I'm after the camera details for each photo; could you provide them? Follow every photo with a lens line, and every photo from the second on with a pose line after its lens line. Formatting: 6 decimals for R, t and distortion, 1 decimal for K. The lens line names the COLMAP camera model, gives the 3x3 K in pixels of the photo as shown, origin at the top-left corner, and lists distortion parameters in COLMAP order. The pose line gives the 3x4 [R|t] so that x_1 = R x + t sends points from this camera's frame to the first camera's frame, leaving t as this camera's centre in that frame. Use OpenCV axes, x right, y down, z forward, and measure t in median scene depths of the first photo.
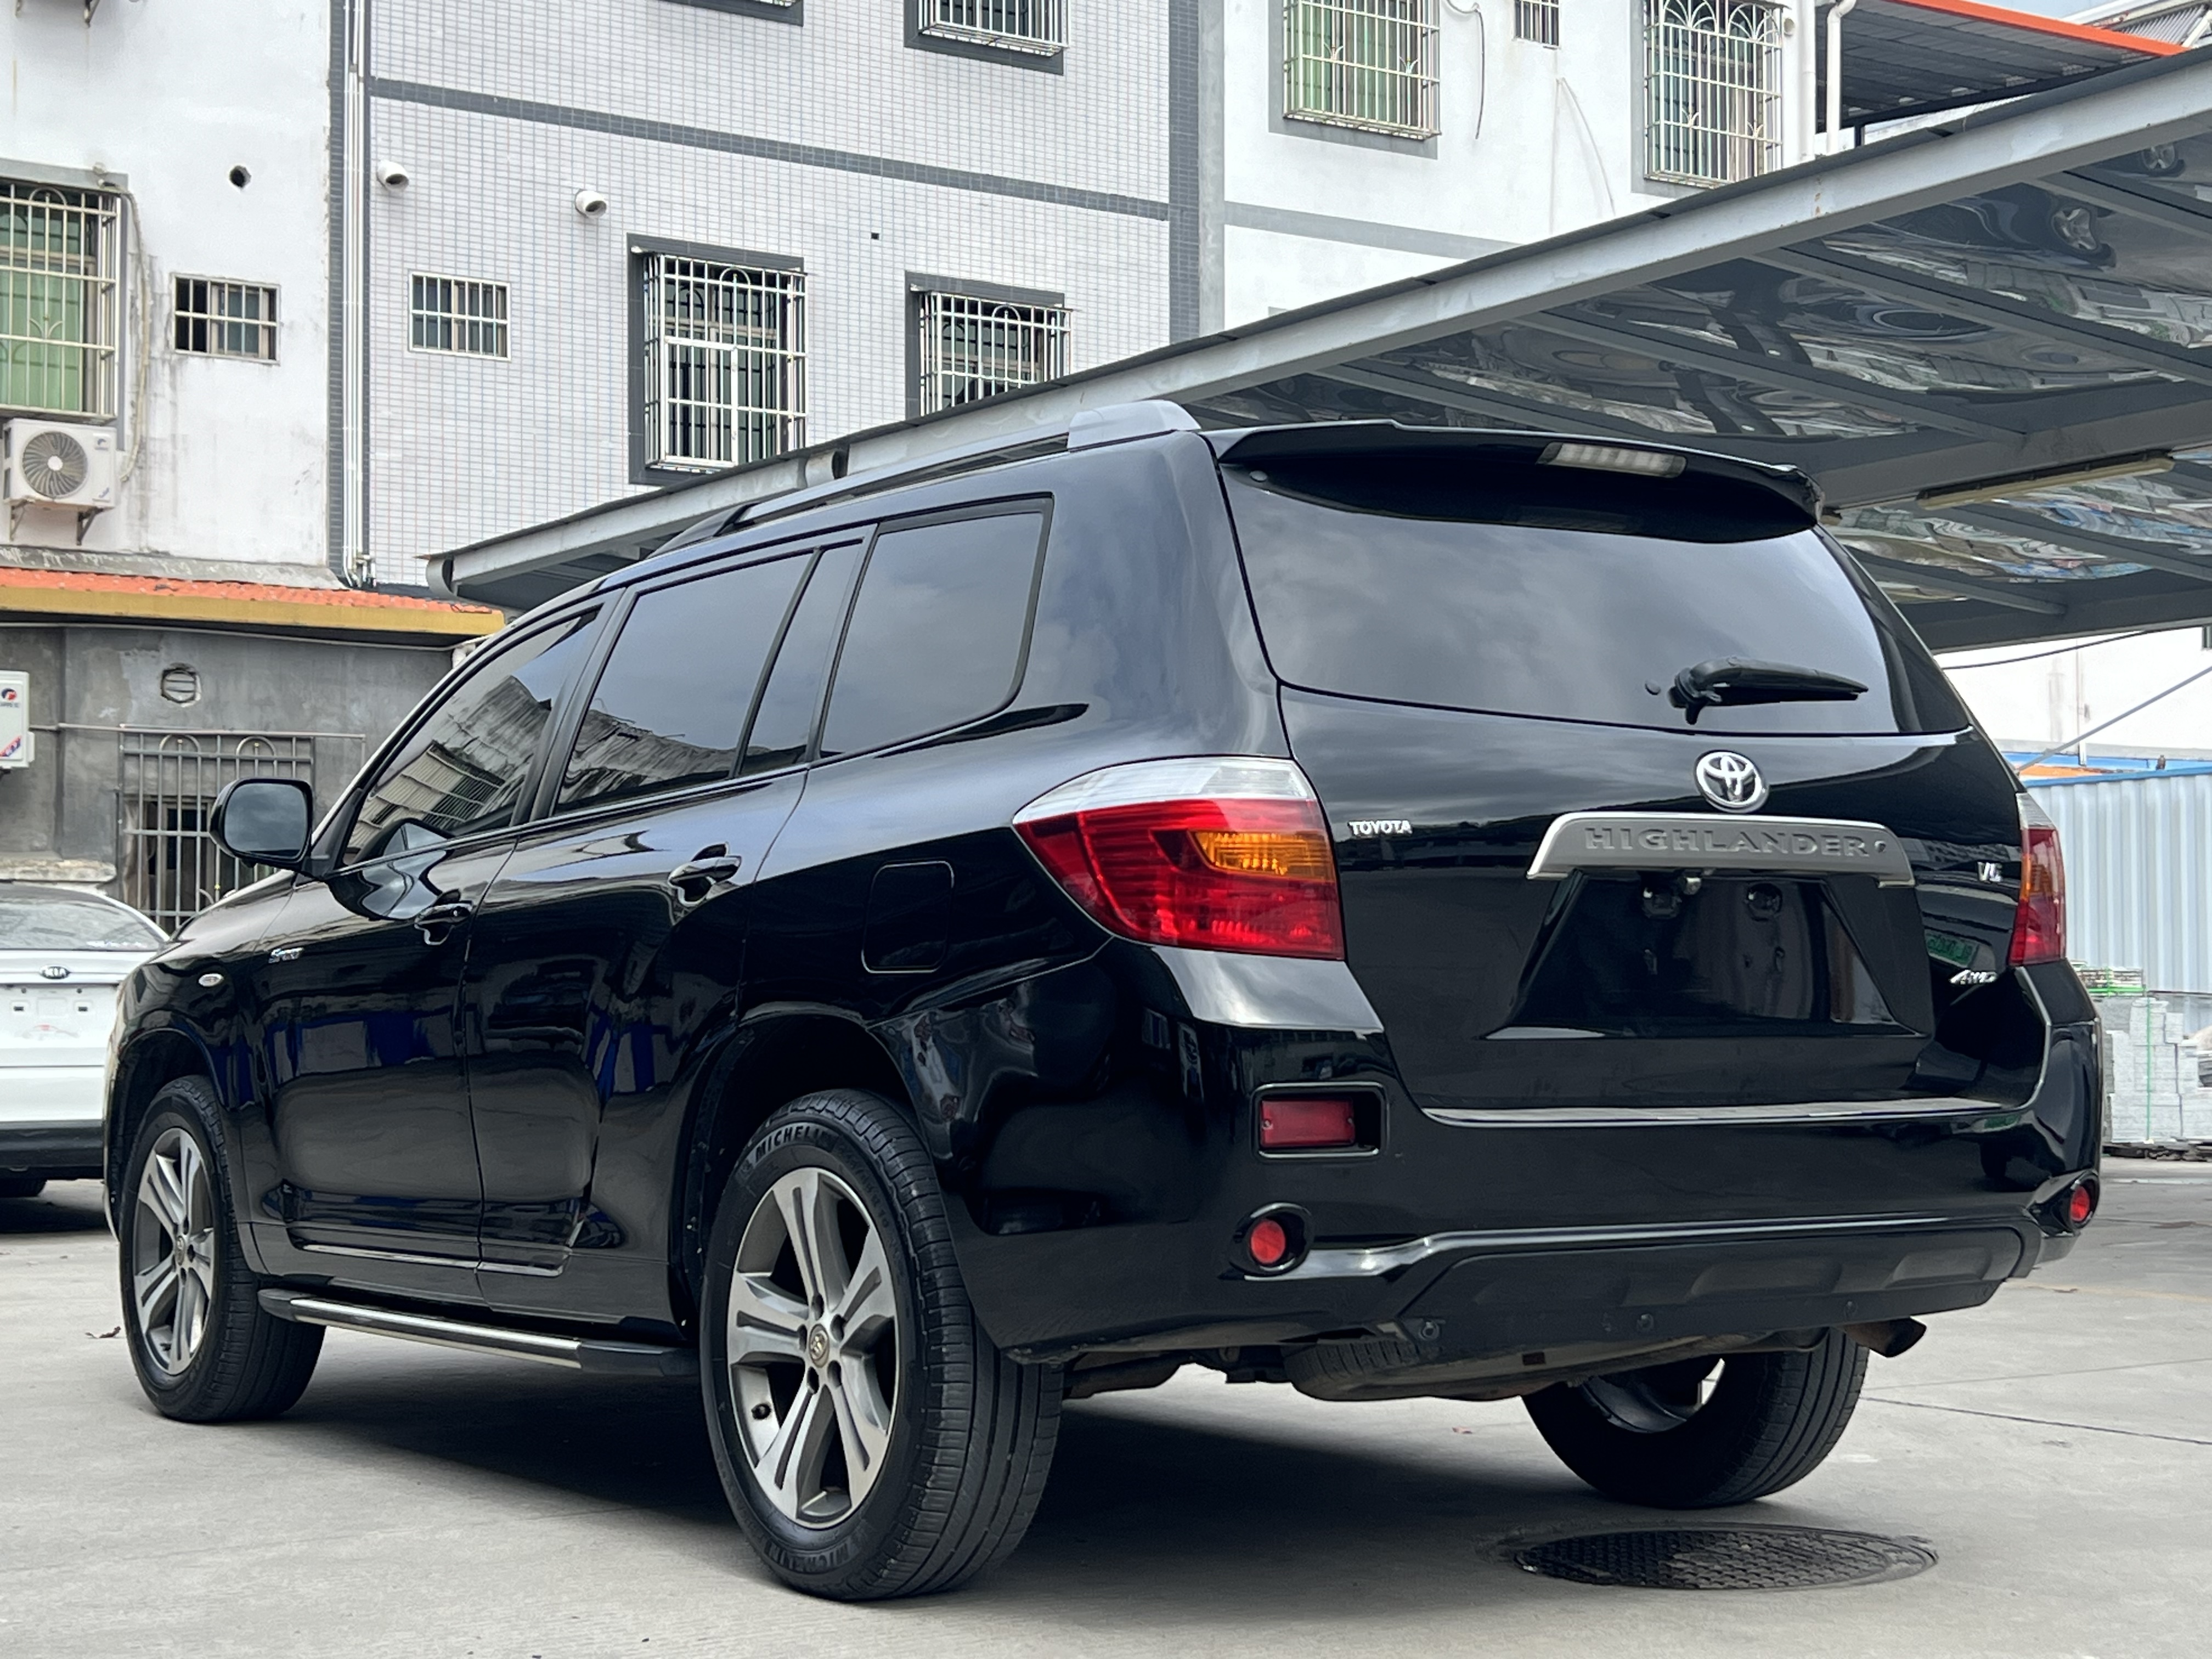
lens RADIAL K [[3399.3, 0, 1120.7], [0, 3399.3, 860.2], [0, 0, 1]] dist [0.174613, -0.579786]
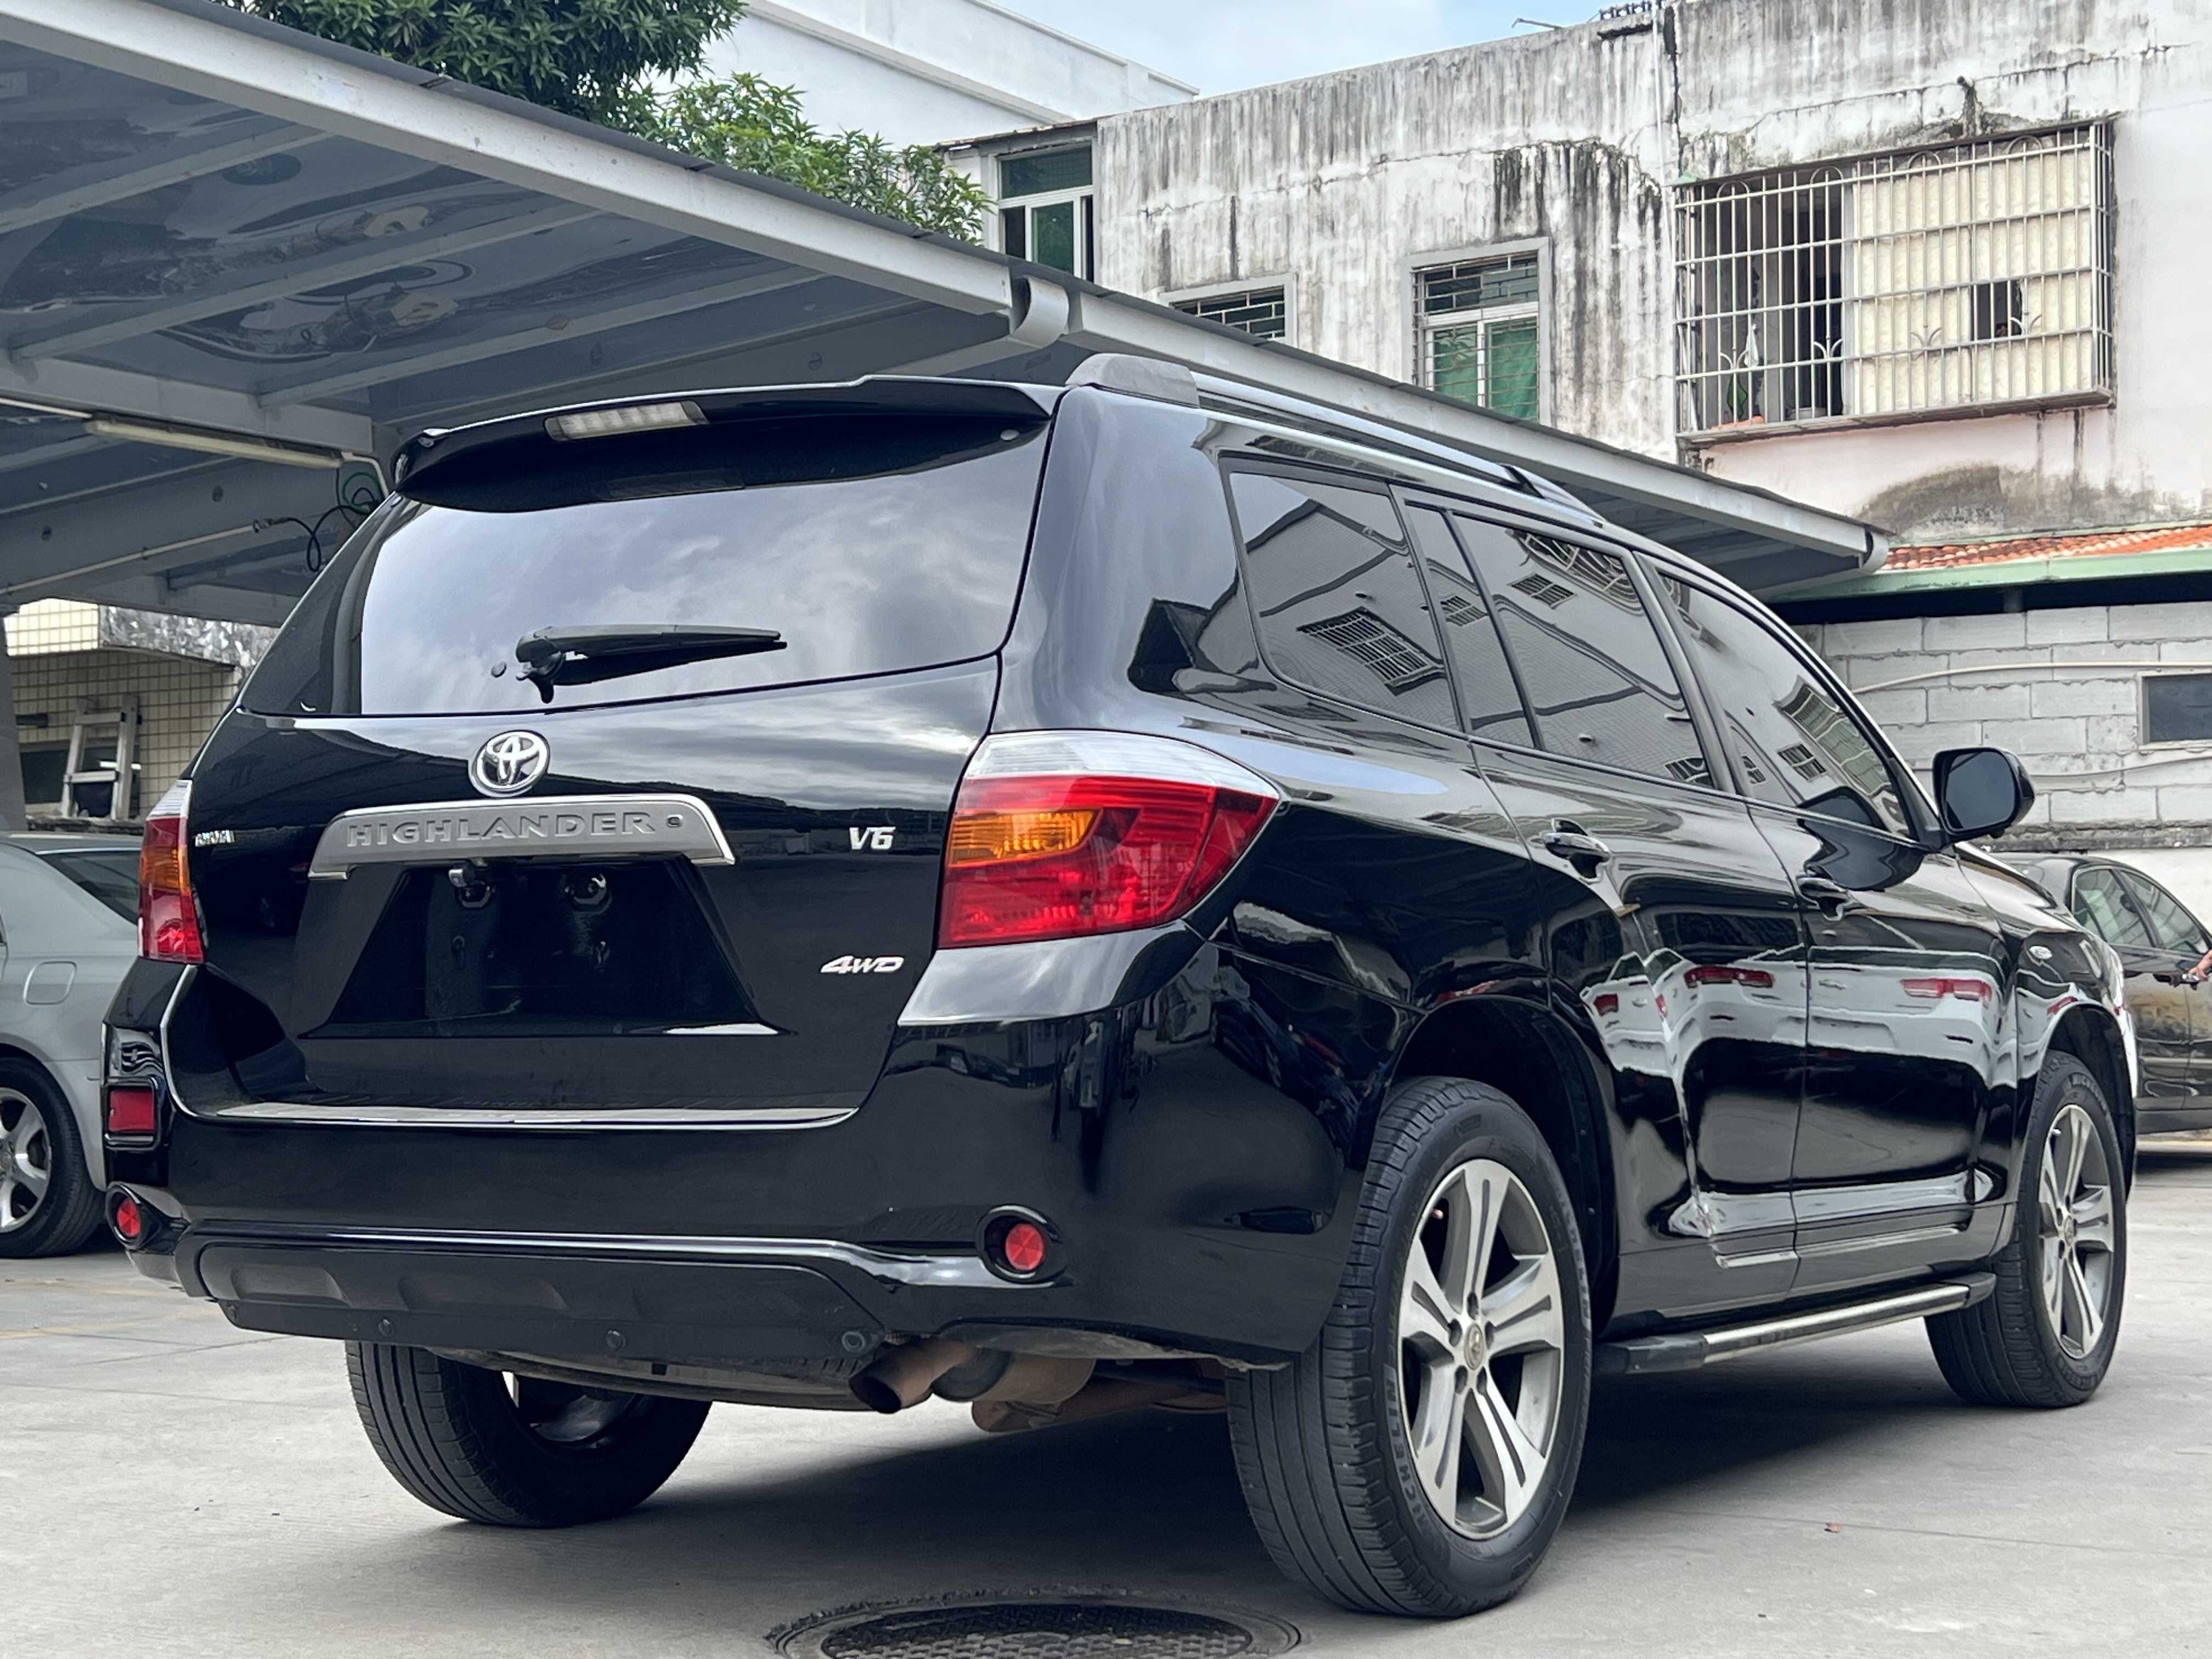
lens RADIAL K [[3400.6, 0, 1106.0], [0, 3400.6, 829.5], [0, 0, 1]] dist [0.218796, -0.710999]
pose [[0.394555, -0.042745, -0.917878, 0.230959], [0.046804, 0.998556, -0.026383, 0.005745], [0.917680, -0.032551, 0.395986, 0.162727]]
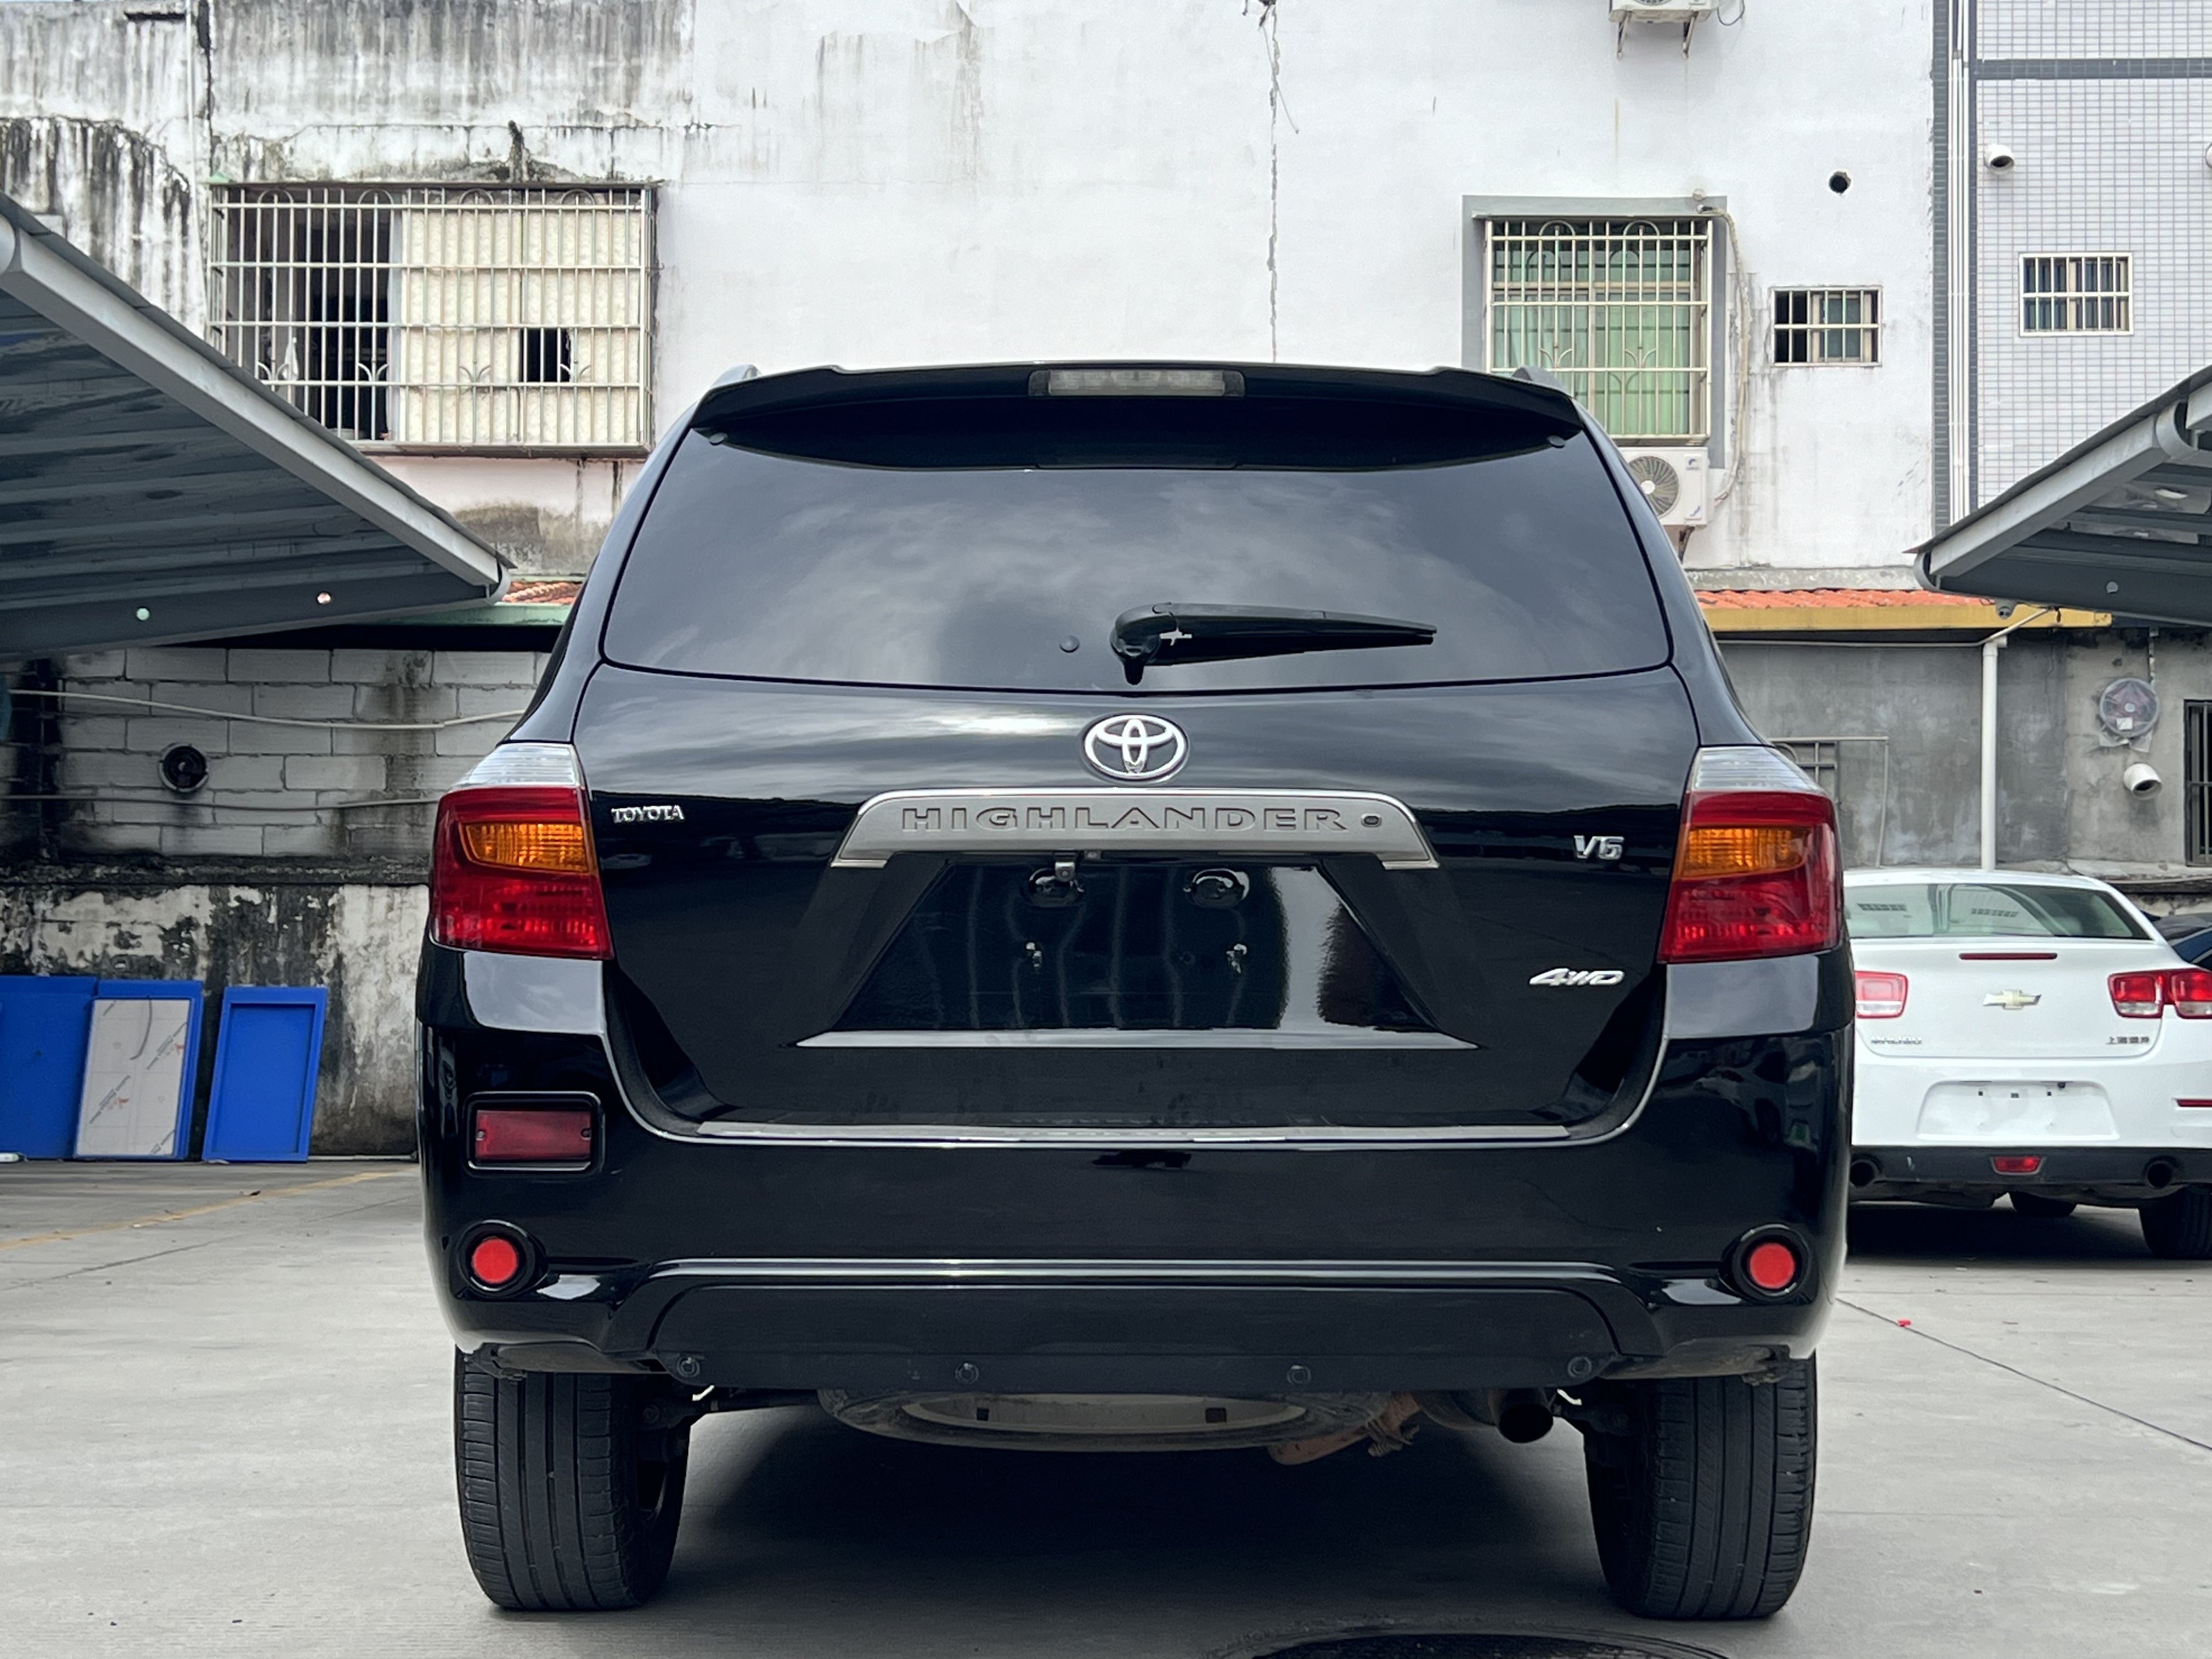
lens RADIAL K [[3399.3, 0, 1120.7], [0, 3399.3, 860.2], [0, 0, 1]] dist [0.174613, -0.579786]
pose [[0.821604, -0.019659, -0.569719, 0.138208], [0.018134, 0.999801, -0.008348, 0.002498], [0.569770, -0.003472, 0.821797, 0.062268]]
